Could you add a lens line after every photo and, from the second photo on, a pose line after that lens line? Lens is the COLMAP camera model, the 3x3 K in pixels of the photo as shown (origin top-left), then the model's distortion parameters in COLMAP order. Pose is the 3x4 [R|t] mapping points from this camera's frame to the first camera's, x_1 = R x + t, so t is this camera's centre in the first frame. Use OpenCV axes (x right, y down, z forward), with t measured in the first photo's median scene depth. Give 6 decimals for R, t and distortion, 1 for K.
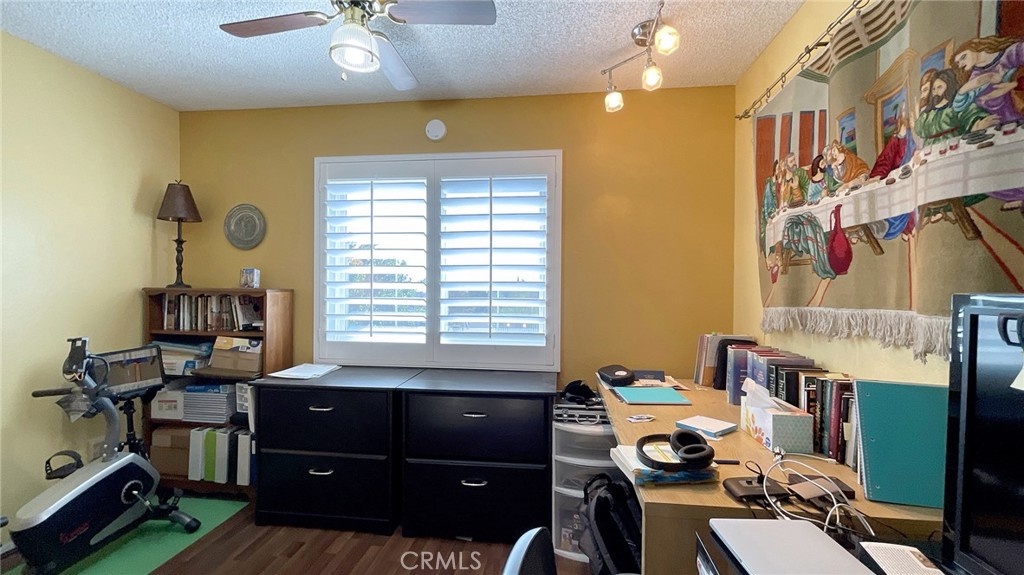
lens RADIAL K [[412.0, 0, 513.8], [0, 412.0, 292.6], [0, 0, 1]] dist [0.004371, -0.000984]
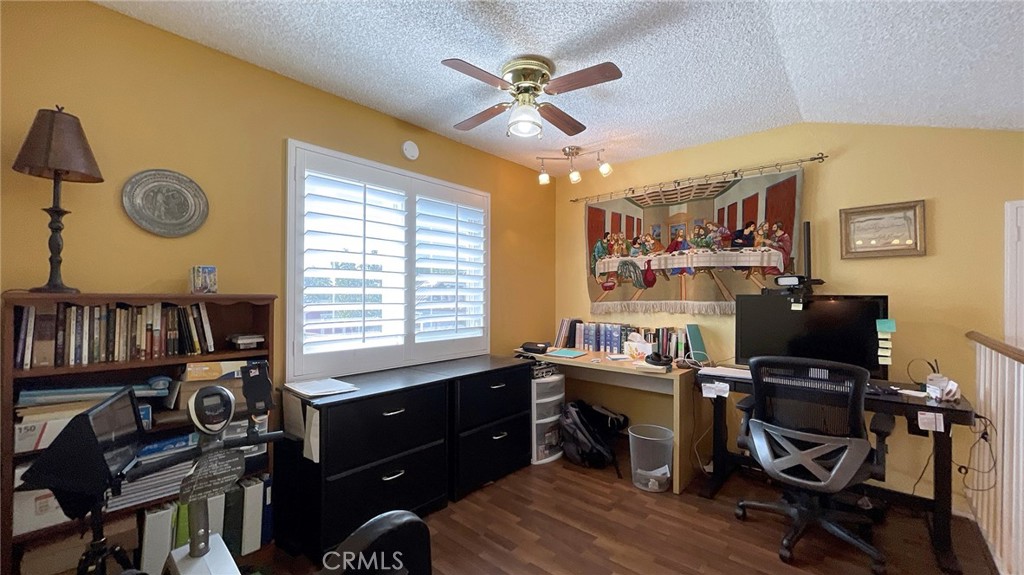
lens RADIAL K [[412.0, 0, 510.7], [0, 412.0, 290.8], [0, 0, 1]] dist [0.004371, -0.000984]
pose [[0.562681, 0.002758, 0.826669, -1.526019], [0.008613, 0.999921, -0.009199, -0.006886], [-0.826629, 0.012297, 0.562613, 0.252936]]
